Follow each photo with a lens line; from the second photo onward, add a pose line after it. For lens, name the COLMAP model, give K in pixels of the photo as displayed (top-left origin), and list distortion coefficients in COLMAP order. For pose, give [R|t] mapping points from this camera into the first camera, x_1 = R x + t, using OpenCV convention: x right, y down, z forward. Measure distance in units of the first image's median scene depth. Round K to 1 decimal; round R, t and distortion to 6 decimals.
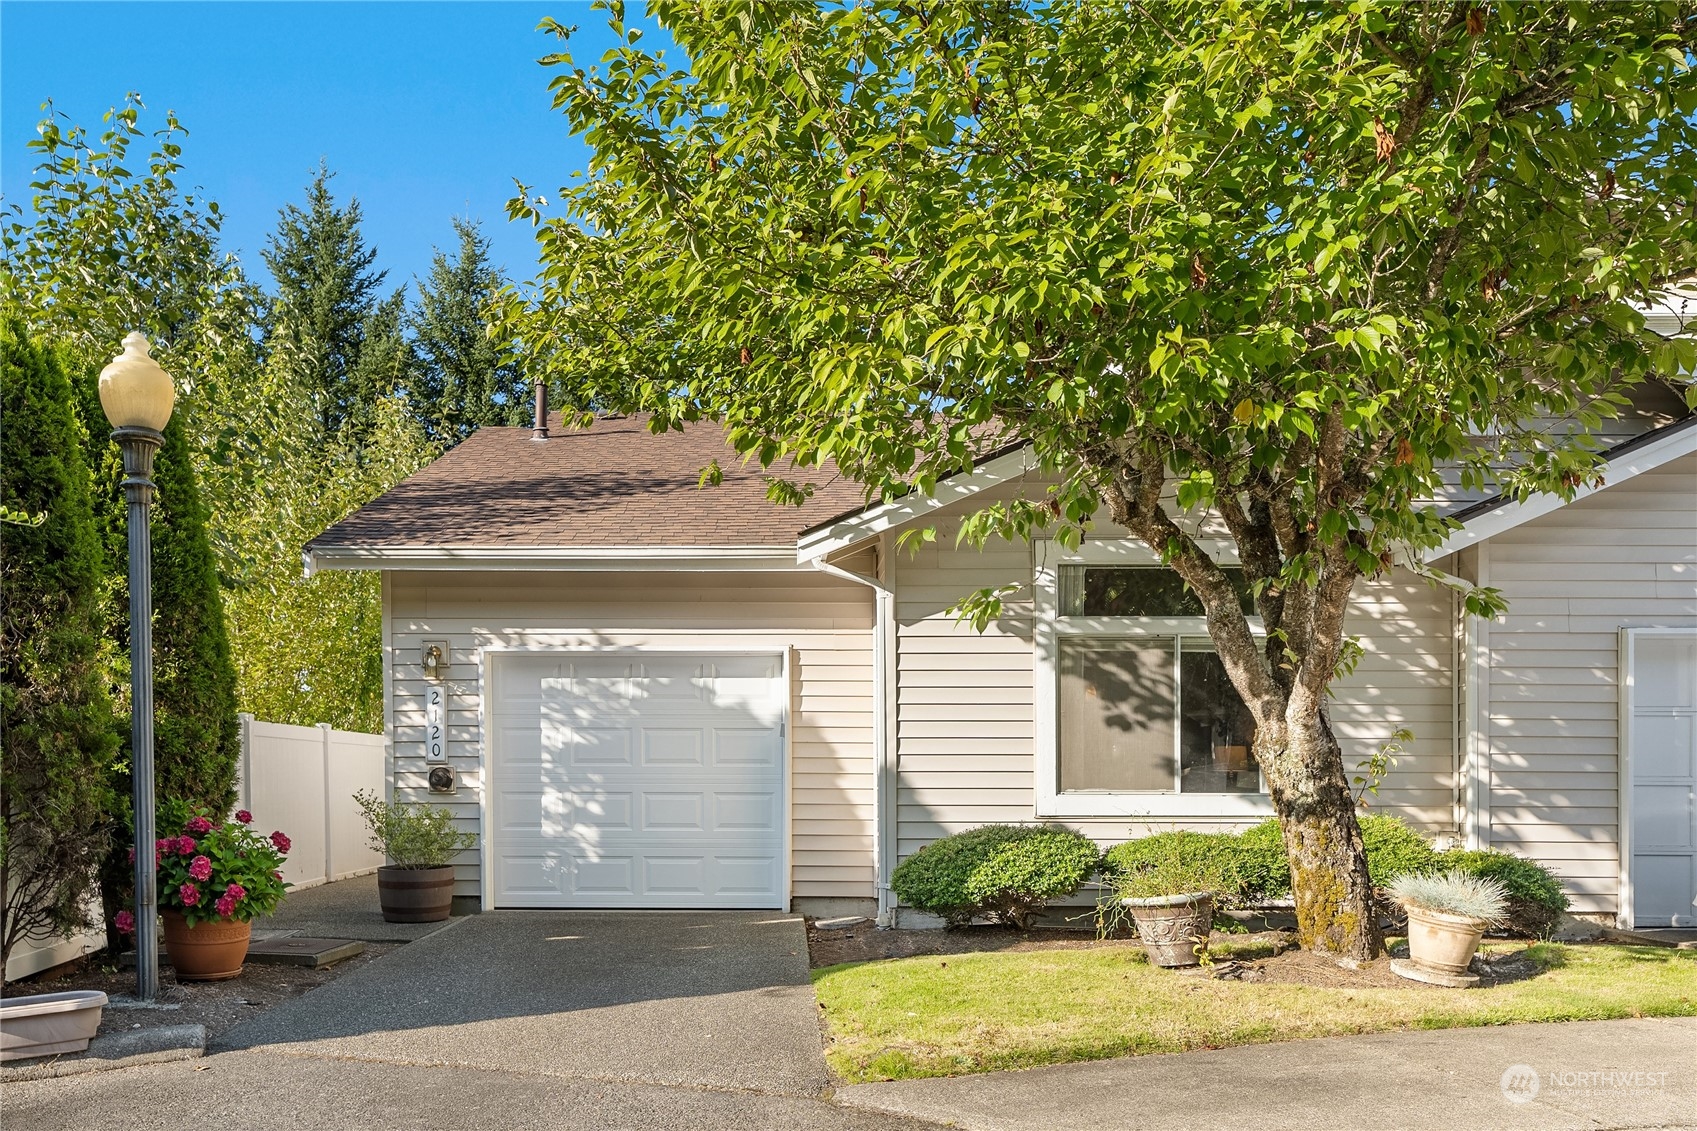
lens RADIAL K [[1173.3, 0, 843.0], [0, 1173.3, 576.2], [0, 0, 1]] dist [-0.001052, -0.000443]
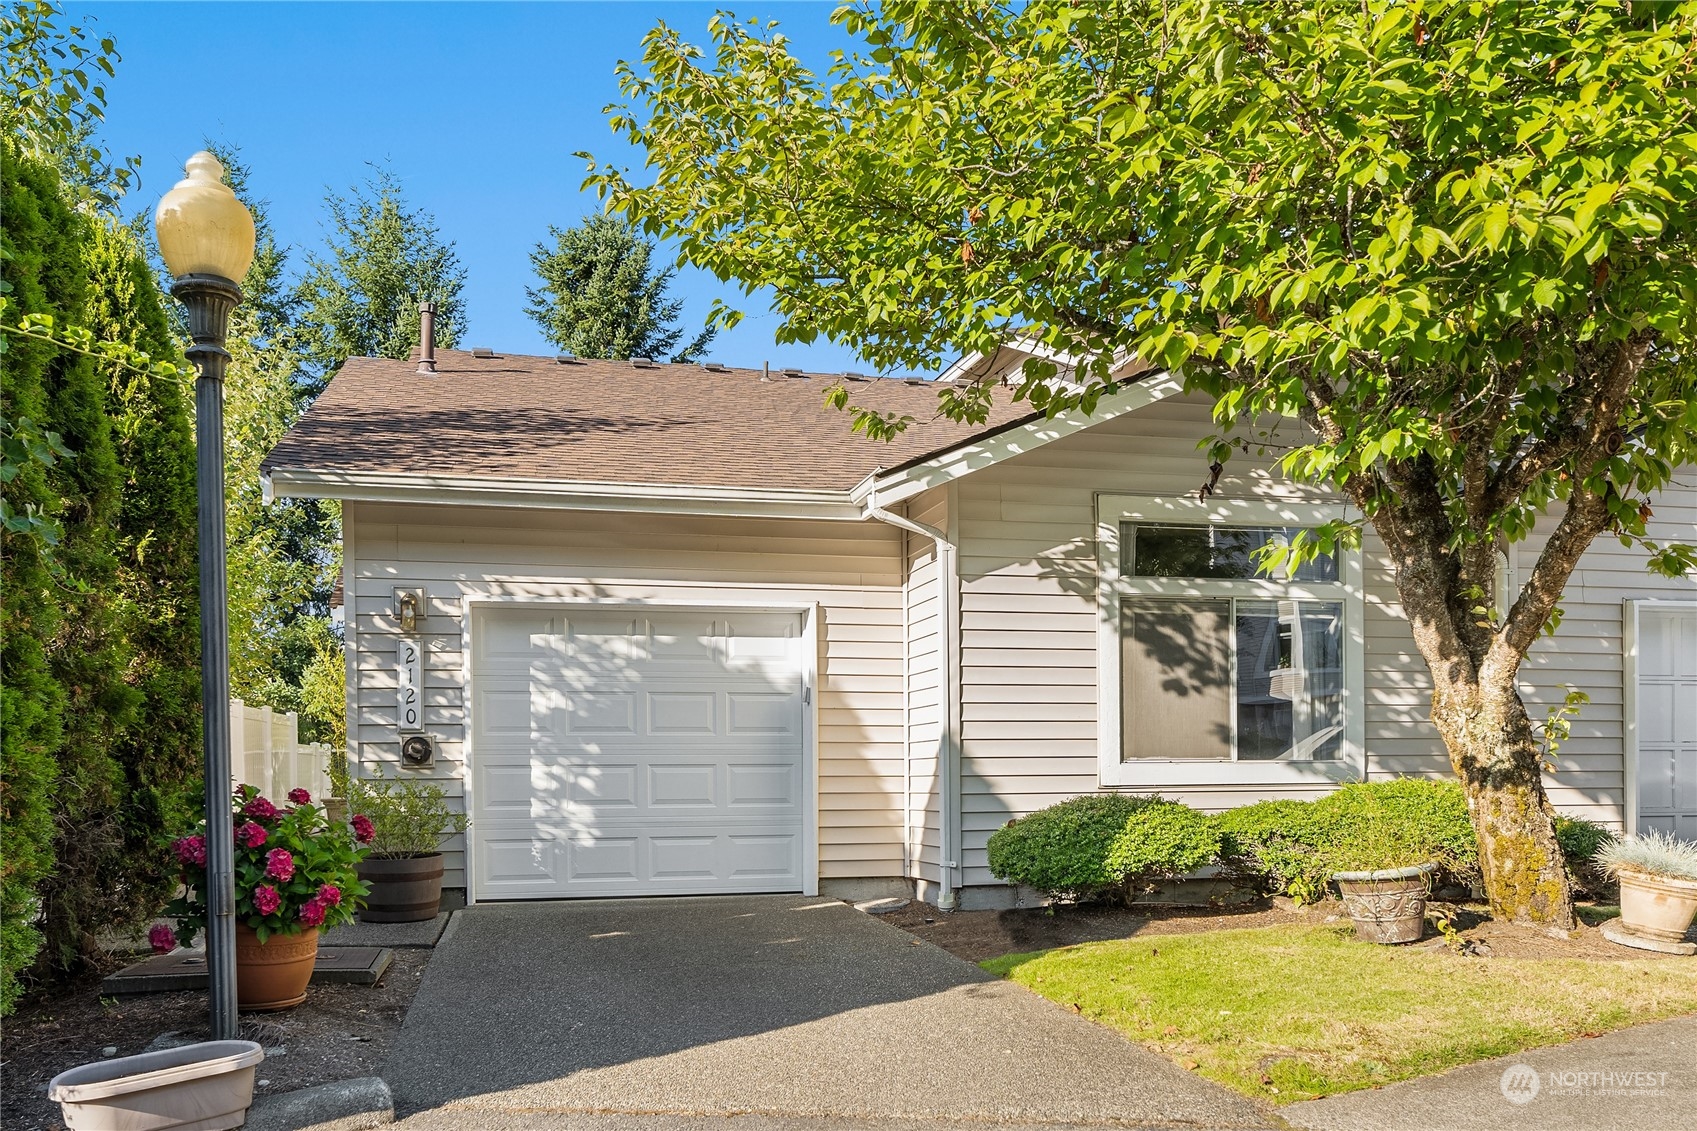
lens RADIAL K [[1172.4, 0, 848.5], [0, 1172.4, 565.5], [0, 0, 1]] dist [-0.001313, -0.000332]
pose [[0.978658, 0.026932, 0.203723, -0.224937], [-0.029477, 0.999521, 0.009470, 0.023800], [-0.203370, -0.015273, 0.978983, 0.119062]]
